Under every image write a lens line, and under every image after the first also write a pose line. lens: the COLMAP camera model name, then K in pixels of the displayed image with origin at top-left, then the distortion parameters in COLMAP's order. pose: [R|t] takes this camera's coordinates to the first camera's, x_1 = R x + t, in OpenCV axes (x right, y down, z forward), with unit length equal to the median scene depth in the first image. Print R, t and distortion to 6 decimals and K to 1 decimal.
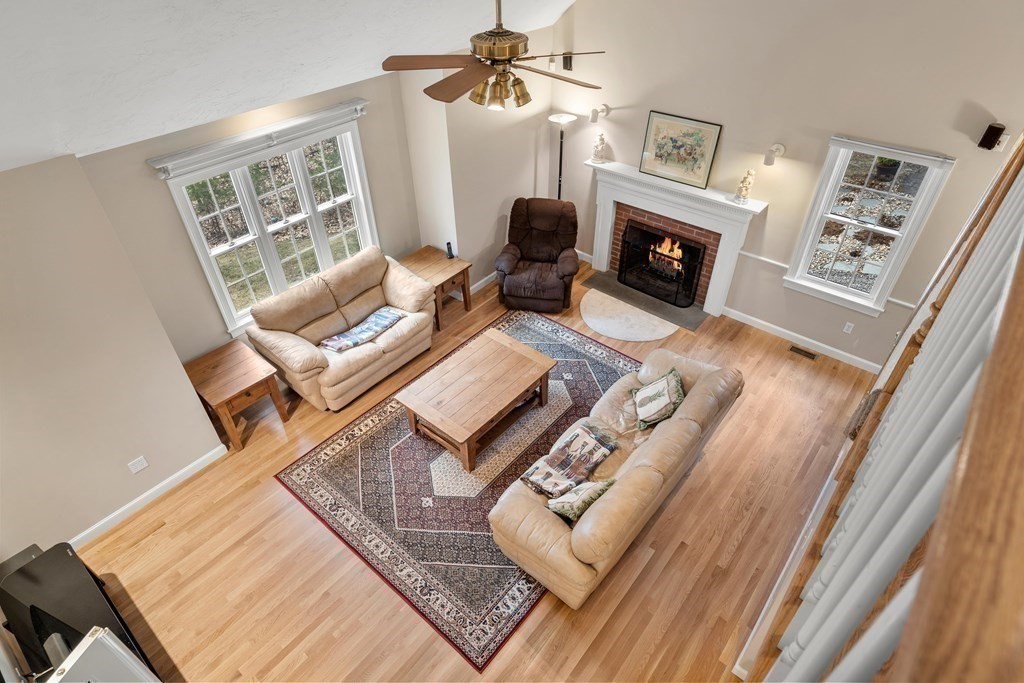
lens RADIAL K [[558.5, 0, 513.9], [0, 558.5, 340.9], [0, 0, 1]] dist [0.006925, 0.000400]
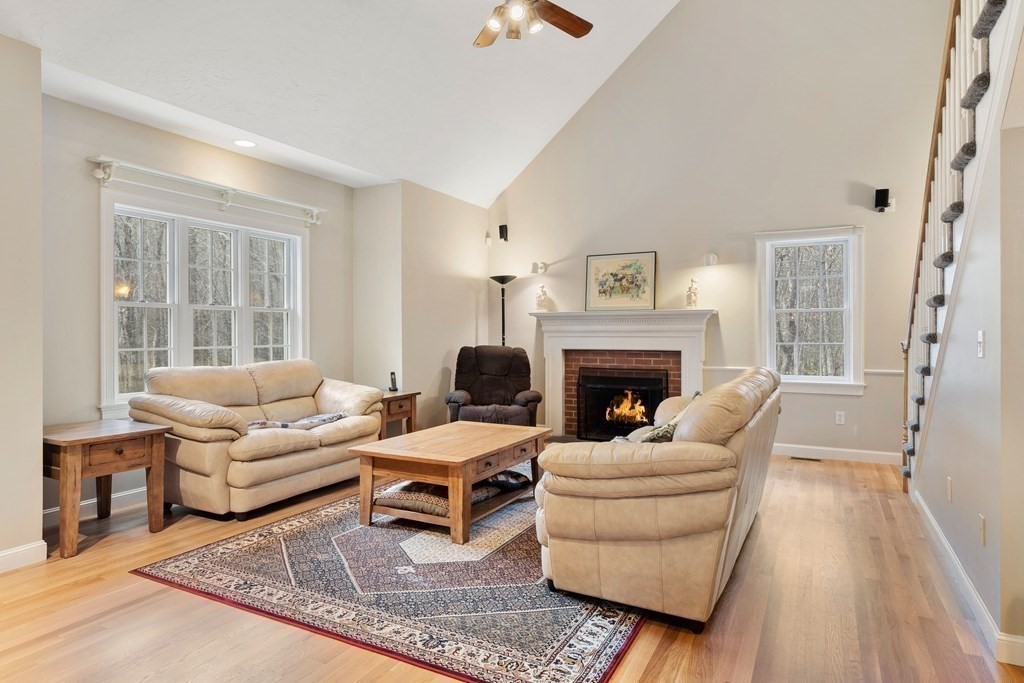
lens RADIAL K [[591.4, 0, 509.4], [0, 591.4, 336.8], [0, 0, 1]] dist [0.000696, 0.005104]
pose [[0.977818, 0.006245, 0.209364, -0.145824], [0.126342, 0.779658, -0.613328, 0.405396], [-0.167062, 0.626174, 0.761575, 0.259540]]
